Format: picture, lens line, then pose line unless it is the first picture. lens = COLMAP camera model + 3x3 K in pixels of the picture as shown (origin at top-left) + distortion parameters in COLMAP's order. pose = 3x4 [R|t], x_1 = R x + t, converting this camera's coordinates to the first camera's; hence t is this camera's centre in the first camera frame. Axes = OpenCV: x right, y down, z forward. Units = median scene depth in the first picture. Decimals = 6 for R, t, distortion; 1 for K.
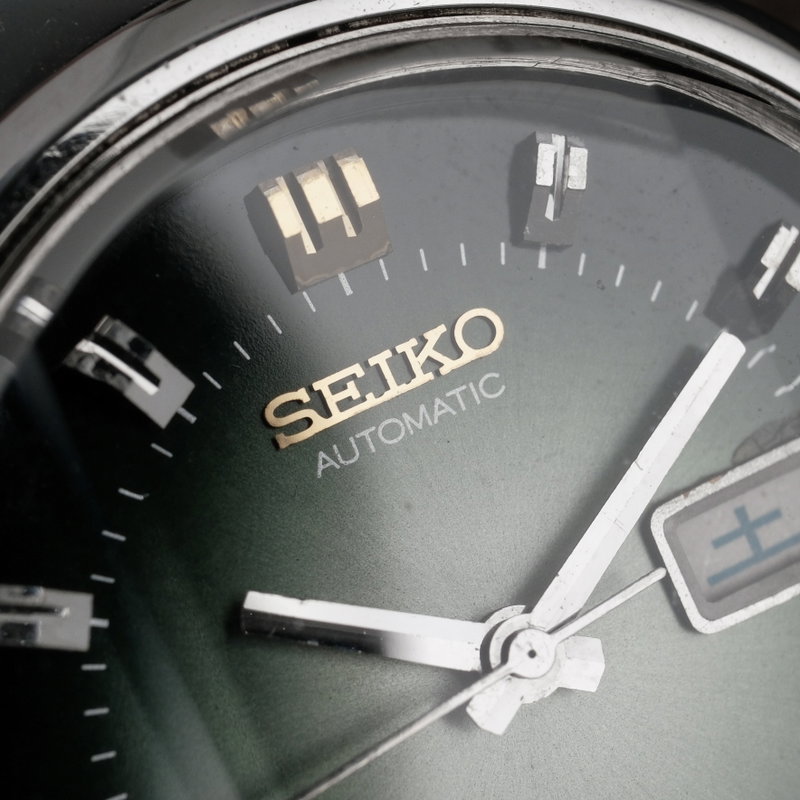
lens RADIAL K [[2450.4, 0, 400.0], [0, 2450.4, 400.0], [0, 0, 1]] dist [0.072460, -0.648902]
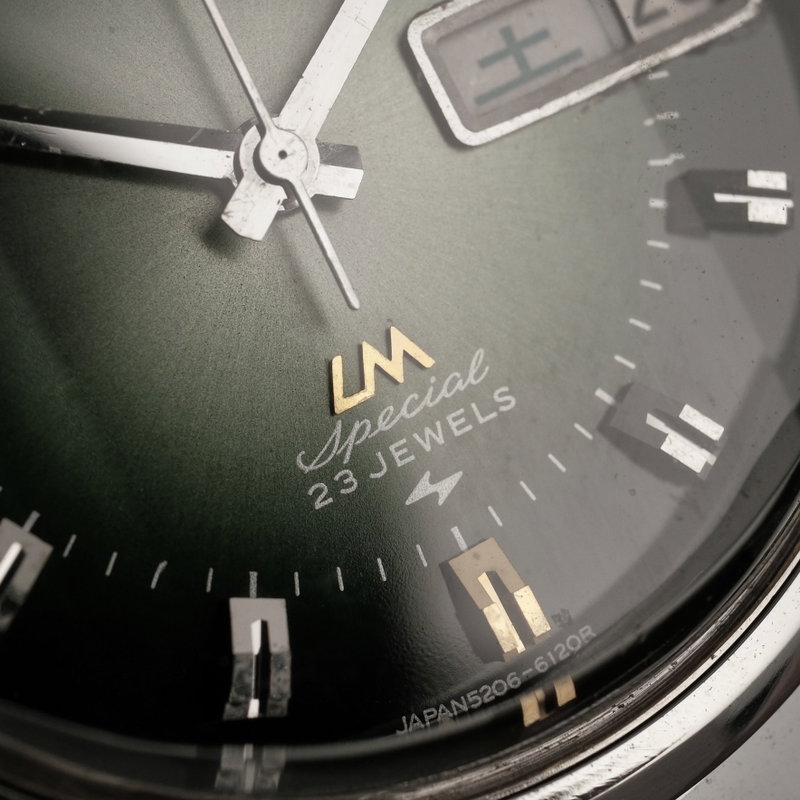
lens RADIAL K [[2450.4, 0, 400.0], [0, 2450.4, 400.0], [0, 0, 1]] dist [0.072460, -0.648902]
pose [[0.998631, -0.051950, -0.006036, 0.098192], [0.051915, 0.998635, -0.005788, 0.202634], [0.006329, 0.005467, 0.999965, 0.023310]]
